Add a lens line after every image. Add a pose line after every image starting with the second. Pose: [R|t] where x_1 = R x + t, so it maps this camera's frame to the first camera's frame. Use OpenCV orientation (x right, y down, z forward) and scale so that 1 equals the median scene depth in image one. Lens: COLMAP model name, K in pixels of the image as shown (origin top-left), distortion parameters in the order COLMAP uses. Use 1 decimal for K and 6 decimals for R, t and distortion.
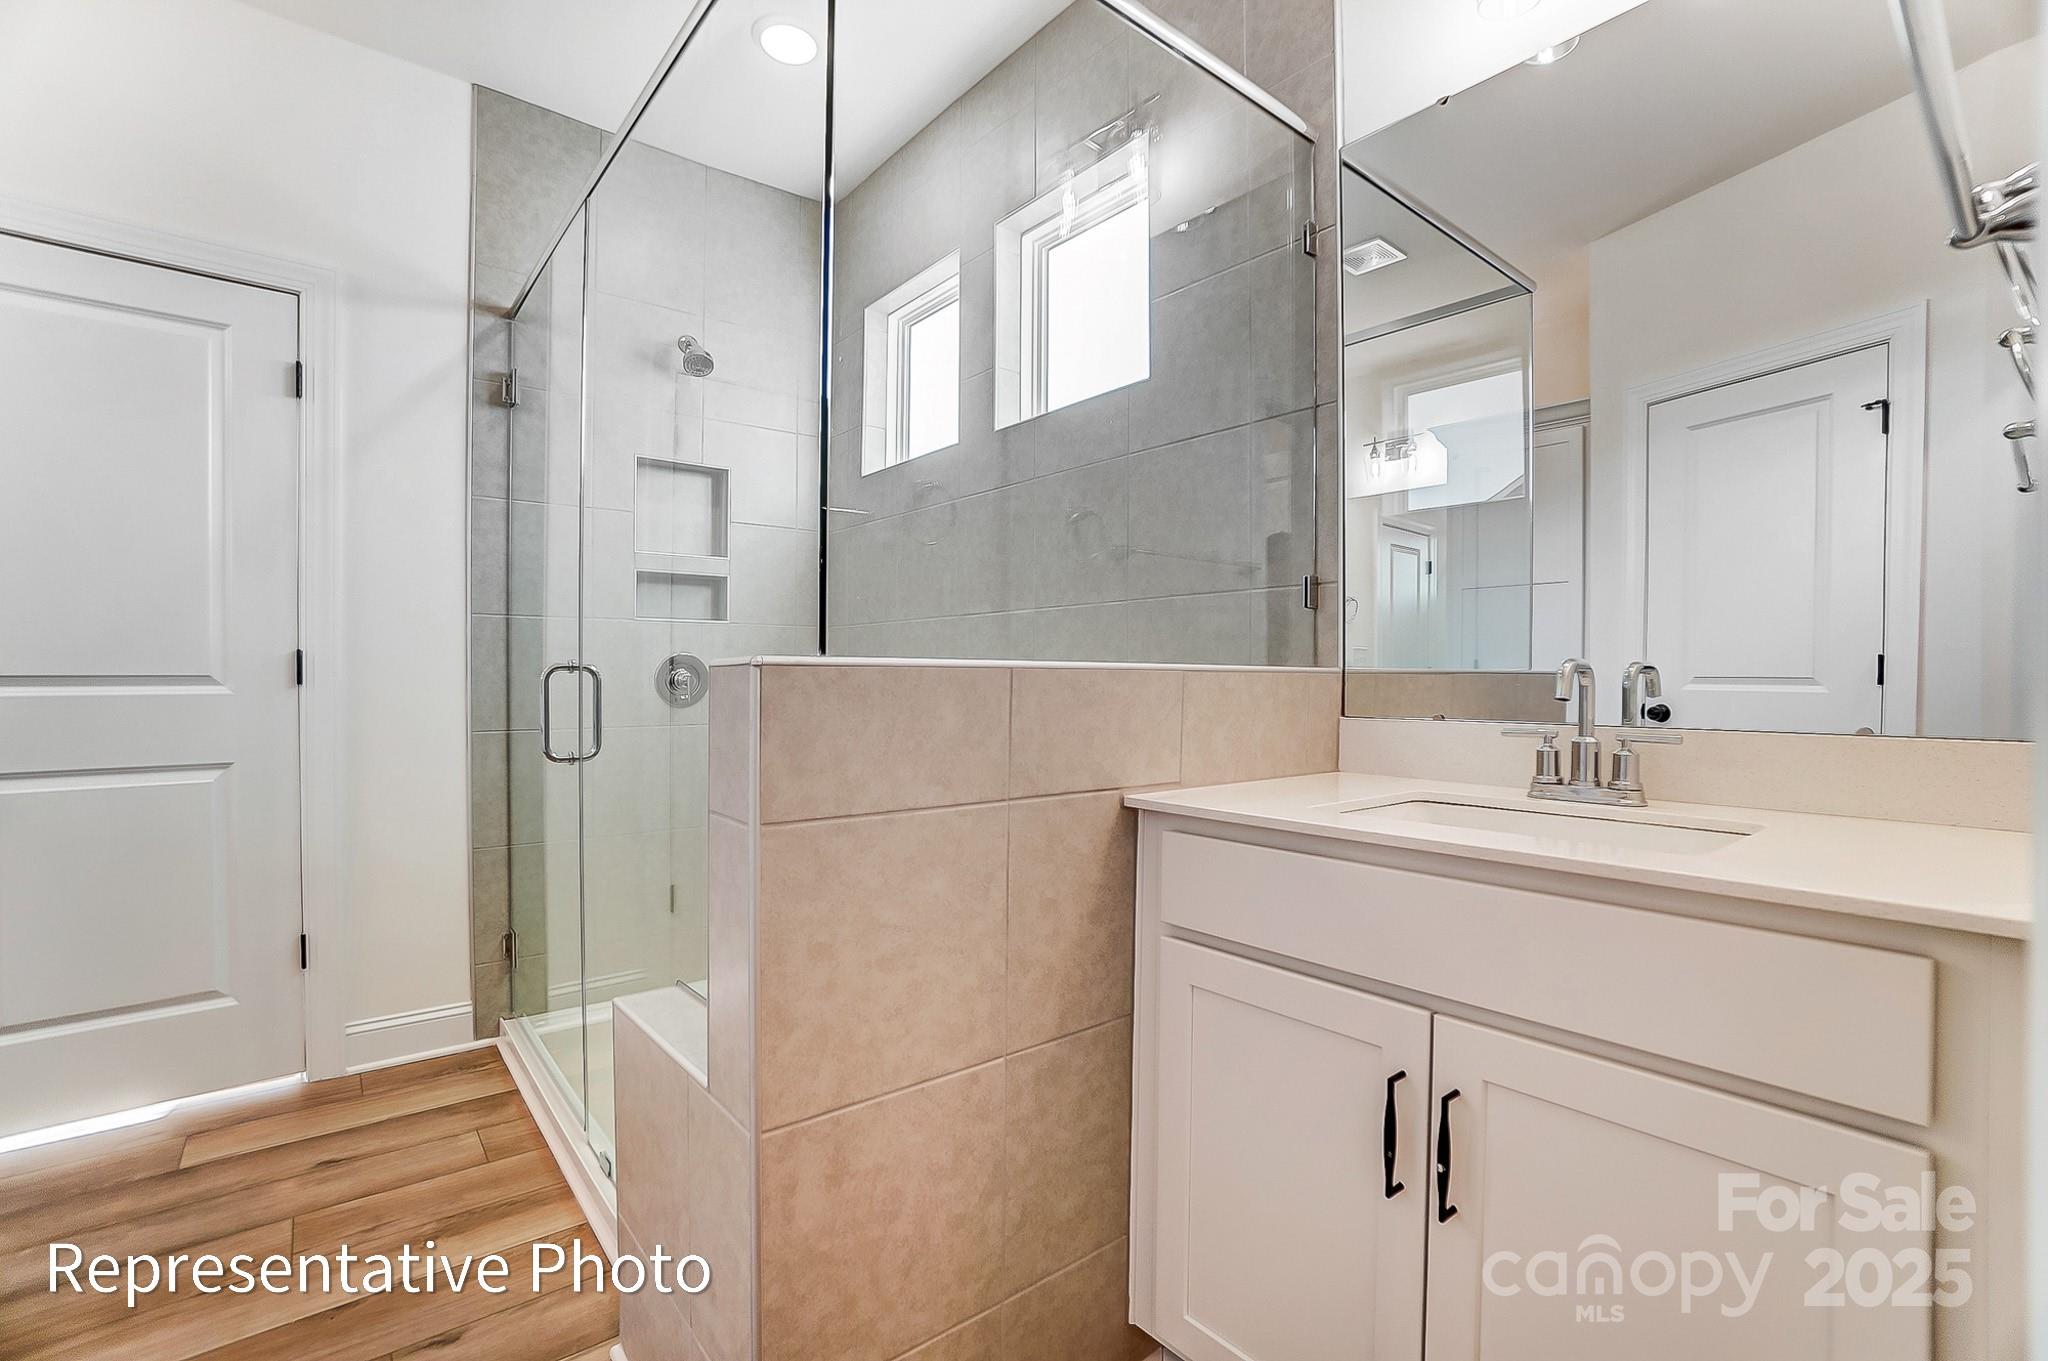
lens RADIAL K [[913.2, 0, 1040.8], [0, 913.2, 674.0], [0, 0, 1]] dist [-0.058425, 0.022088]
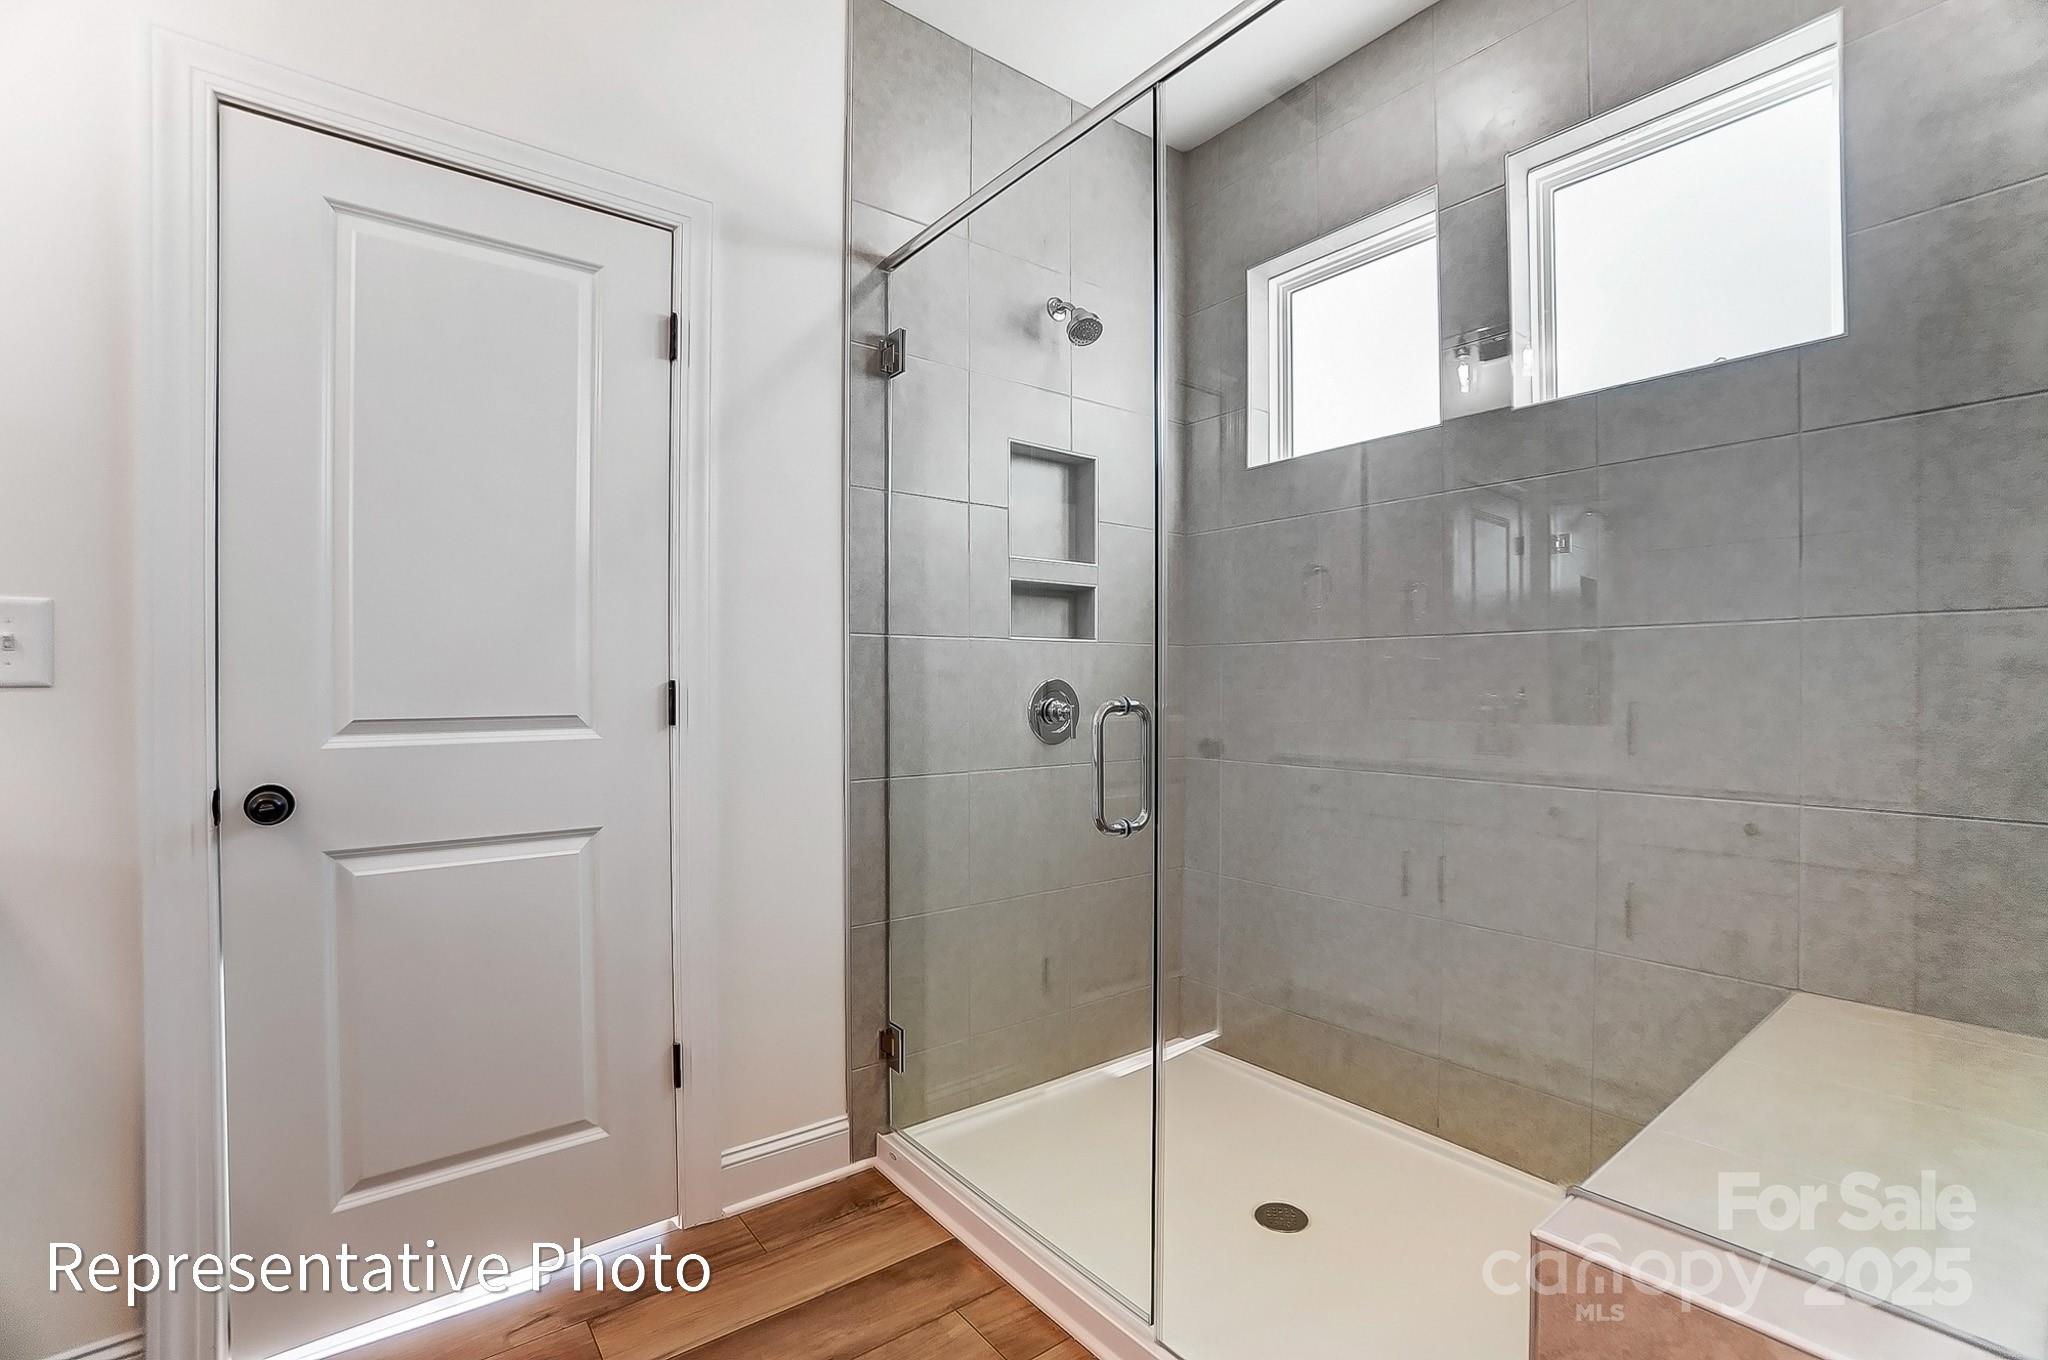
lens RADIAL K [[913.2, 0, 1040.8], [0, 913.2, 673.5], [0, 0, 1]] dist [-0.058425, 0.022088]
pose [[0.999890, -0.003454, -0.014390, -0.450824], [0.003323, 0.999953, -0.009113, -0.022919], [0.014421, 0.009064, 0.999855, 0.185973]]
